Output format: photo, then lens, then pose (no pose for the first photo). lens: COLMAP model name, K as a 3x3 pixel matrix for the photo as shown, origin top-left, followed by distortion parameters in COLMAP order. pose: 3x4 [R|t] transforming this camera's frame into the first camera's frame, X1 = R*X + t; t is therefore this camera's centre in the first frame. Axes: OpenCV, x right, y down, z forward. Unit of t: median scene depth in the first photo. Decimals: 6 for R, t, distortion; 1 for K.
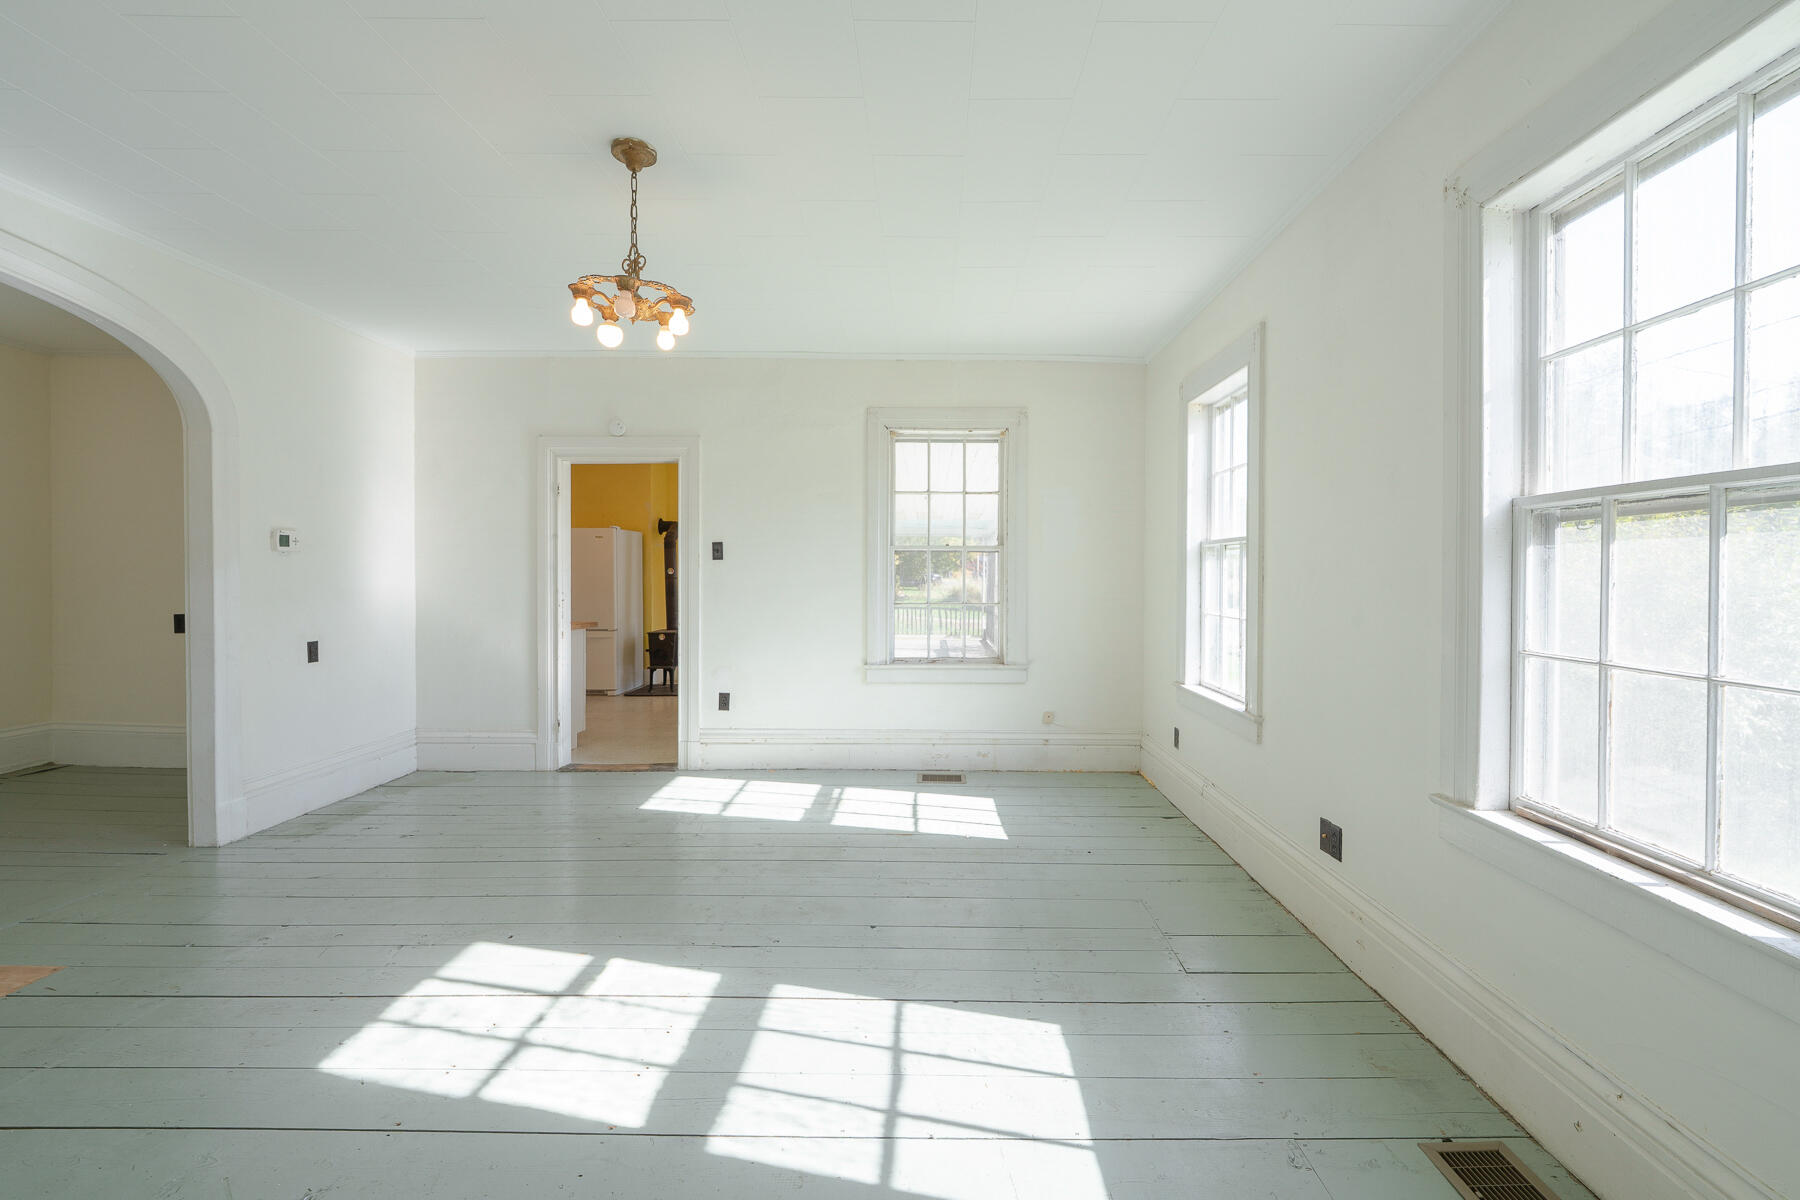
lens RADIAL K [[766.0, 0, 935.6], [0, 766.0, 588.9], [0, 0, 1]] dist [-0.001365, -0.004430]
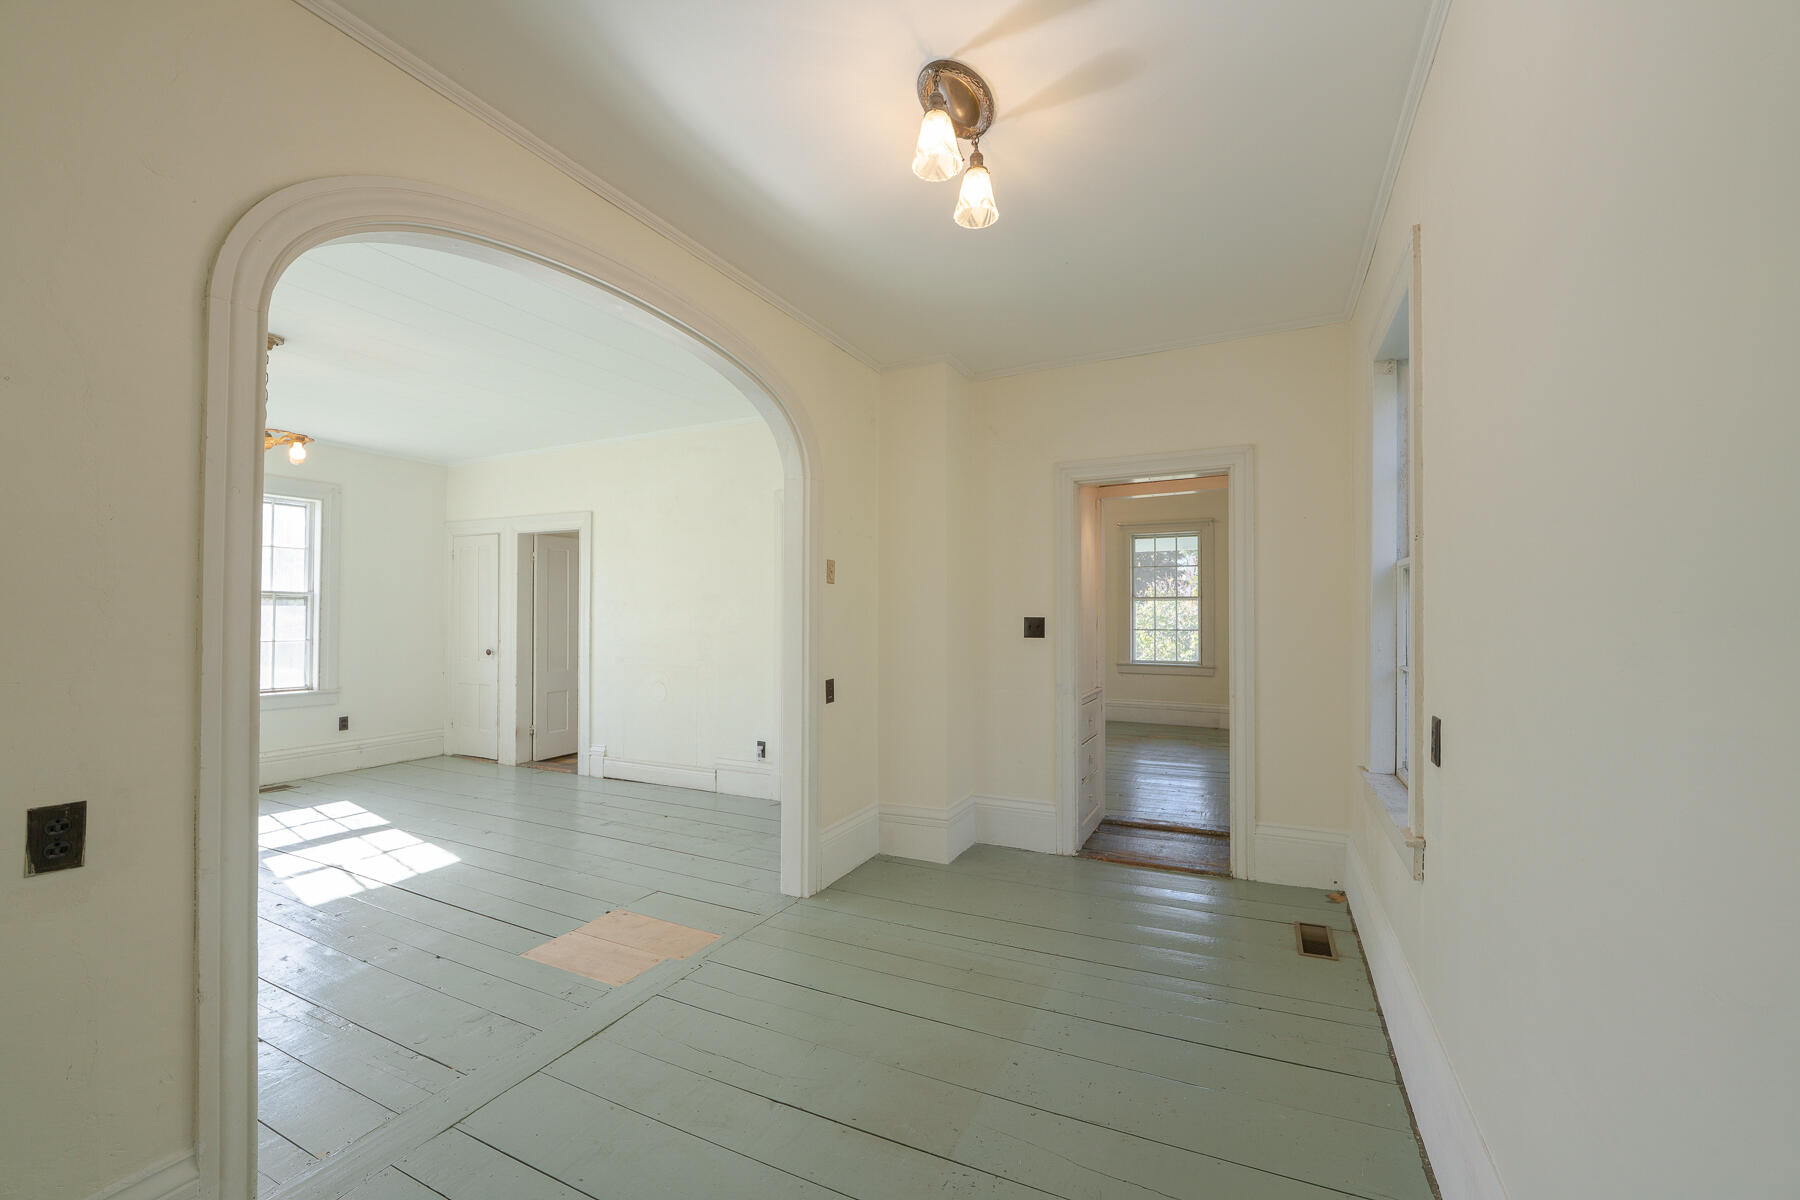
lens RADIAL K [[737.4, 0, 903.4], [0, 737.4, 597.1], [0, 0, 1]] dist [-0.013605, -0.000375]
pose [[-0.893104, -0.001269, 0.449848, -1.577680], [-0.003691, 0.999983, -0.004508, -0.042738], [-0.449834, -0.005686, -0.893094, 1.265504]]
